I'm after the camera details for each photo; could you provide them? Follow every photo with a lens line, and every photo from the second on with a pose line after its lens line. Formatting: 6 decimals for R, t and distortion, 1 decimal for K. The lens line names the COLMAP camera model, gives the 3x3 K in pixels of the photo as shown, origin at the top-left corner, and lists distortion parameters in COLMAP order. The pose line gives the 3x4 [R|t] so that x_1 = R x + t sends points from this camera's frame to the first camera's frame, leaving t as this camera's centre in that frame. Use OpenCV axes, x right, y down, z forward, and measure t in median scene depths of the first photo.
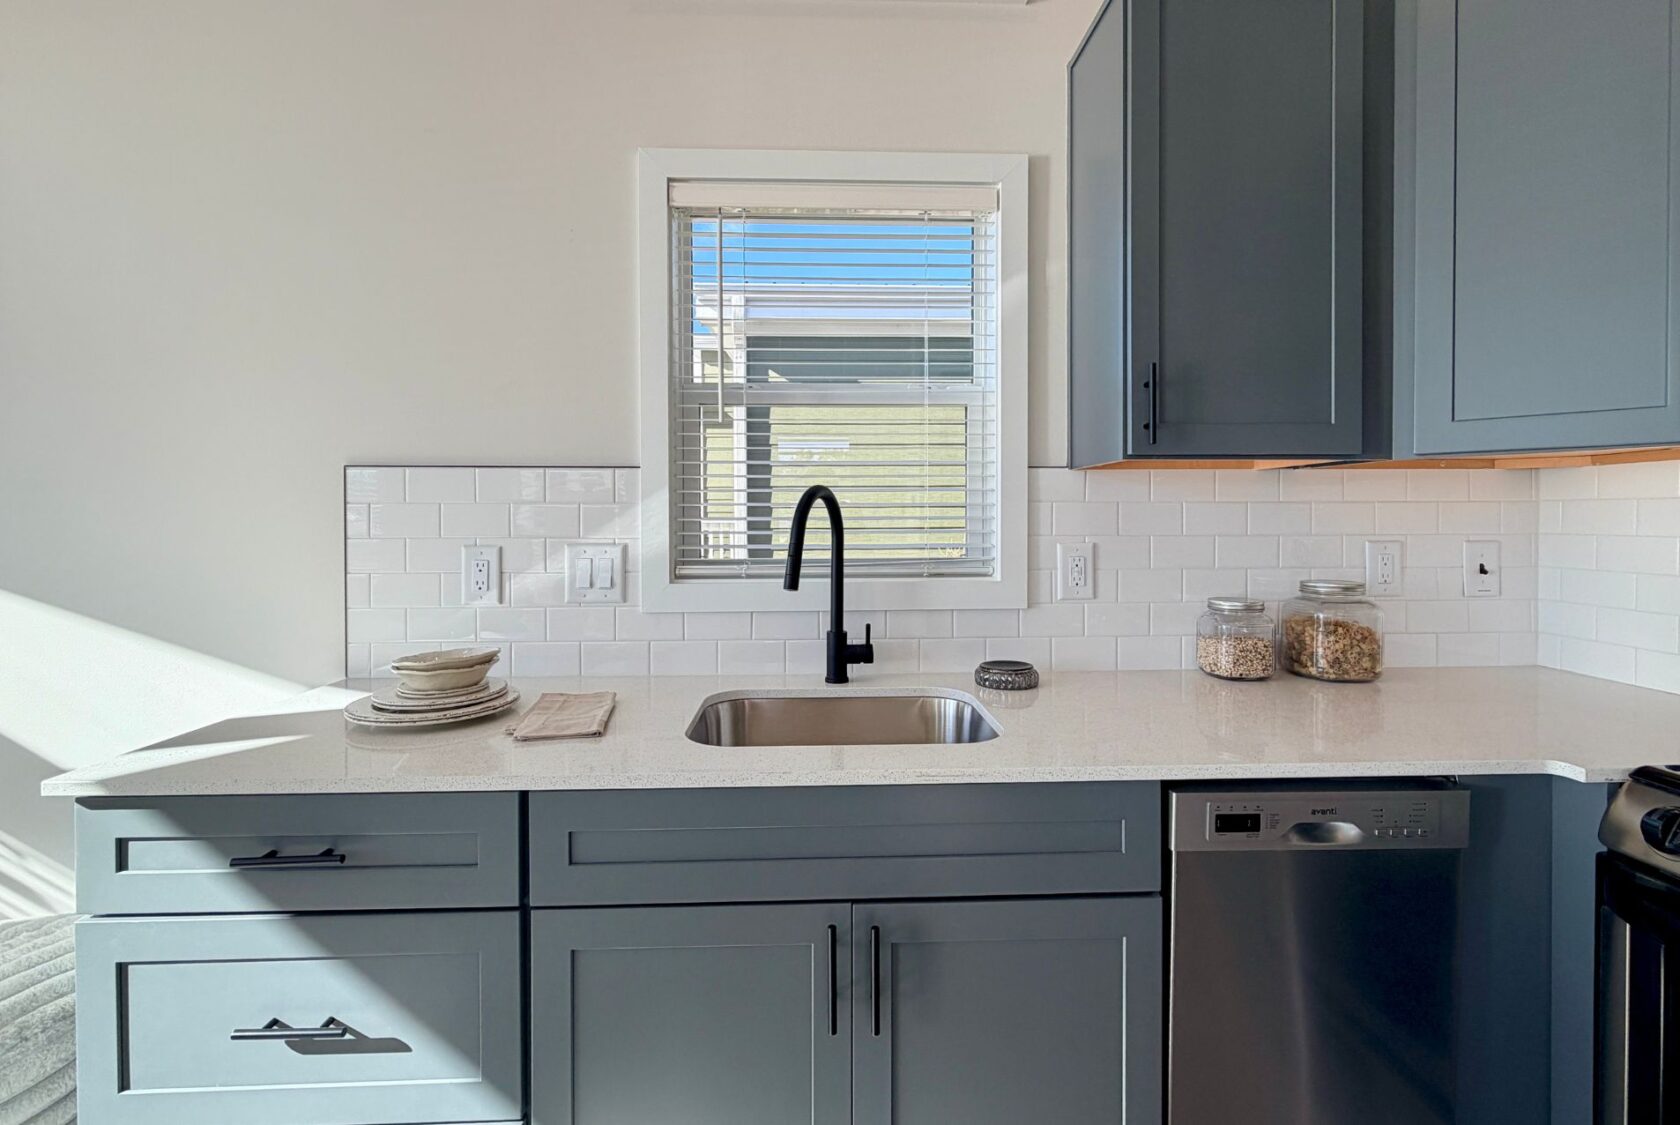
lens RADIAL K [[749.0, 0, 829.4], [0, 749.0, 522.0], [0, 0, 1]] dist [-0.002544, 0.001314]
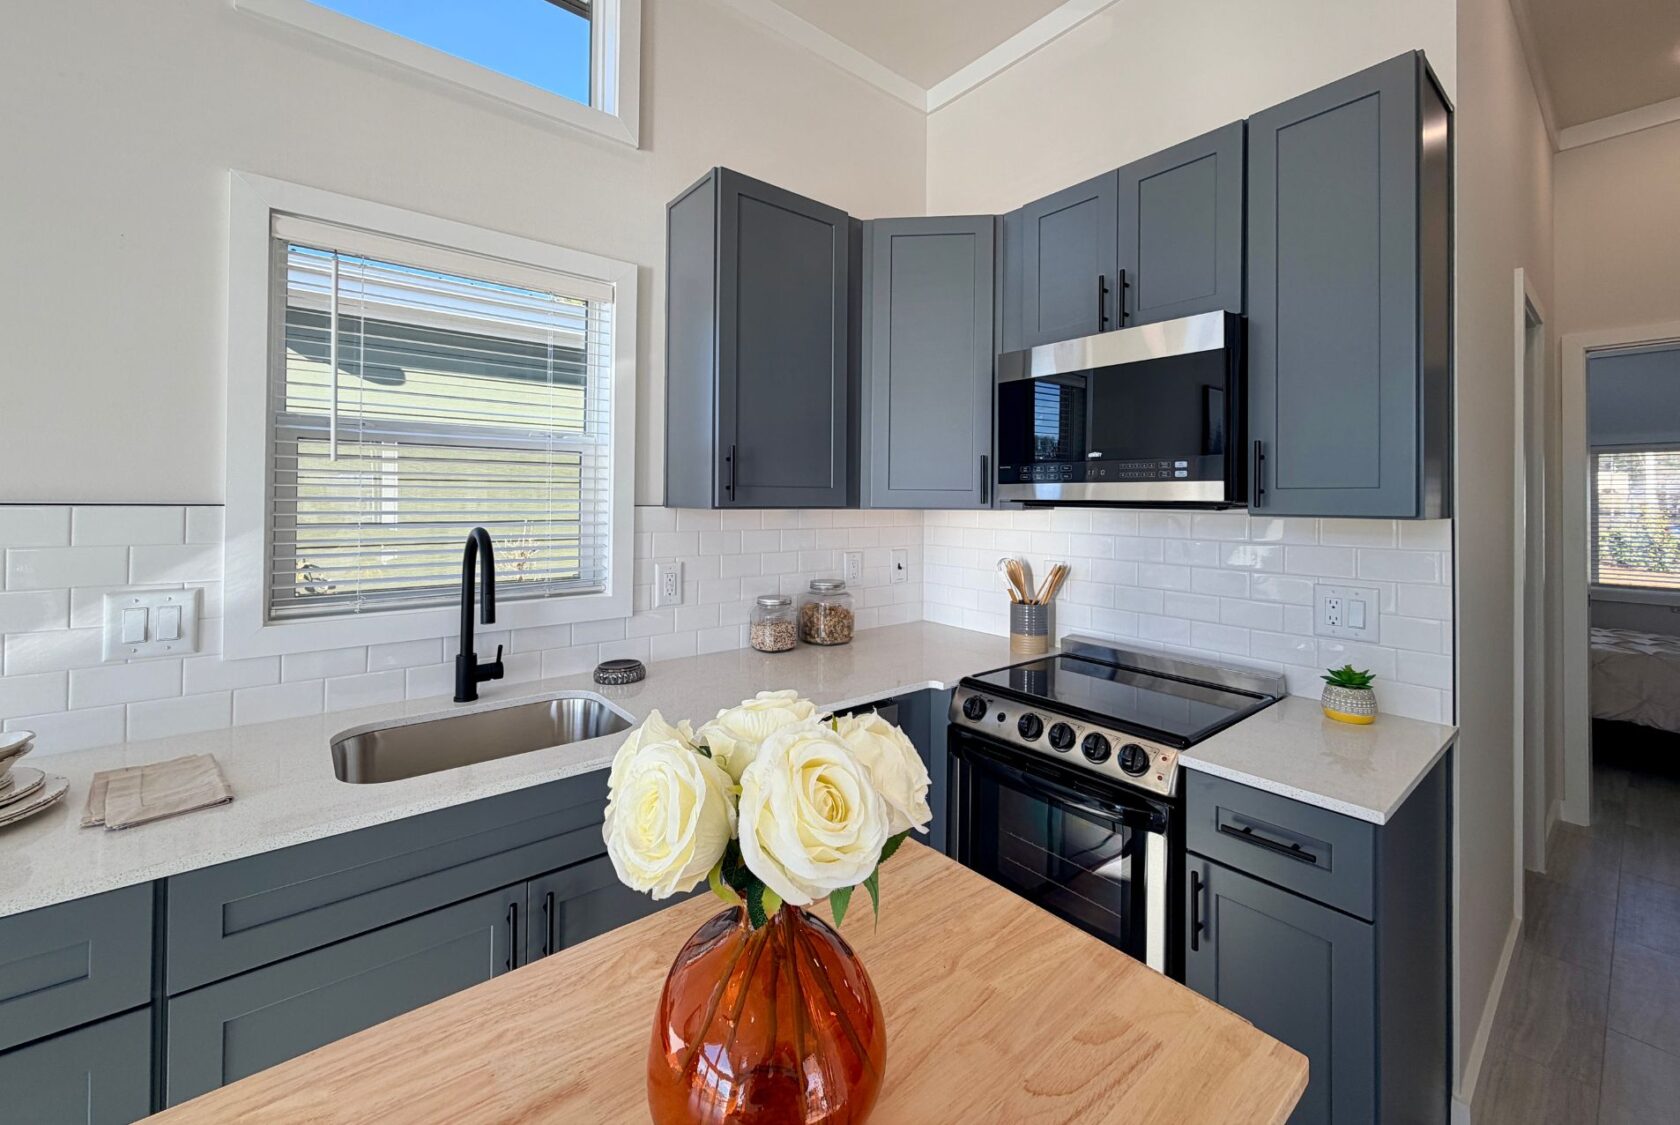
lens RADIAL K [[683.6, 0, 844.0], [0, 683.6, 498.4], [0, 0, 1]] dist [0.003377, 0.001396]
pose [[0.796998, 0.005821, 0.603954, -0.163855], [-0.002403, 0.999976, -0.006466, -0.083638], [-0.603978, 0.003702, 0.796993, -0.157807]]
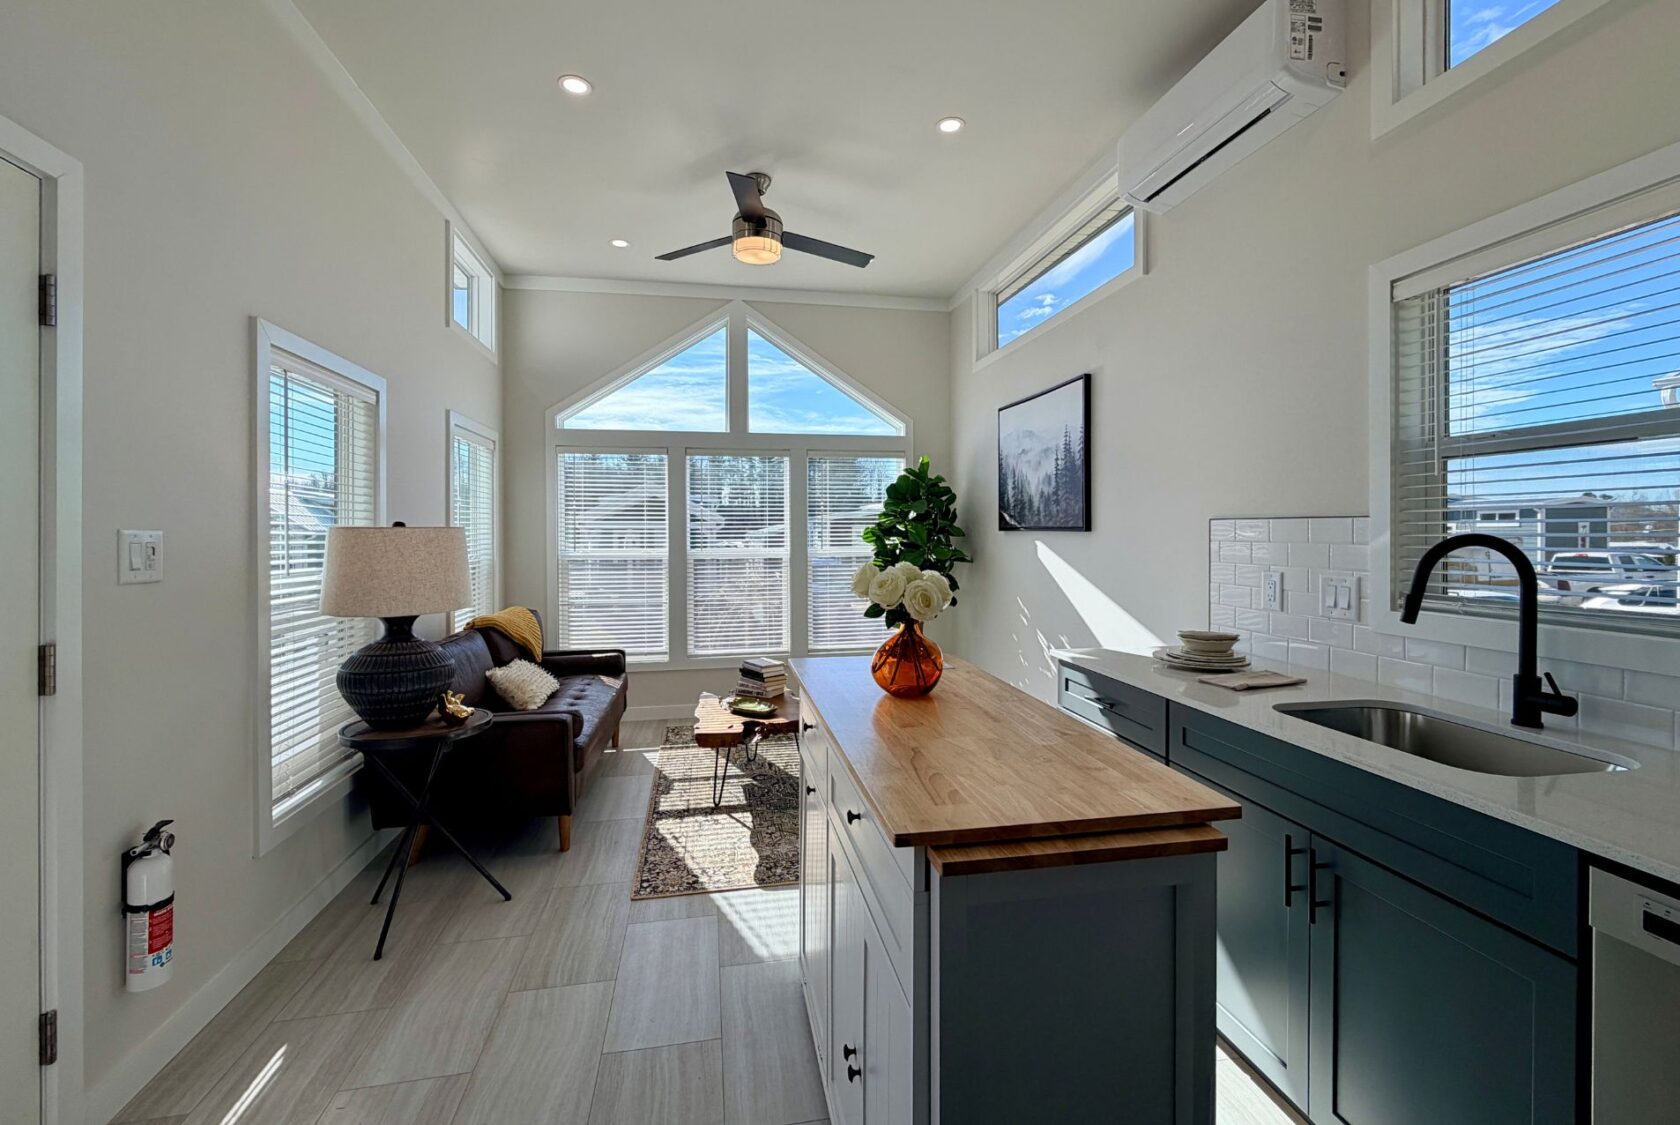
lens RADIAL K [[749.0, 0, 839.6], [0, 749.0, 532.0], [0, 0, 1]] dist [-0.002544, 0.001314]
pose [[0.133898, 0.002726, -0.990991, 0.914023], [-0.012373, 0.999923, 0.001079, -0.038073], [0.990918, 0.012117, 0.133921, -0.060531]]
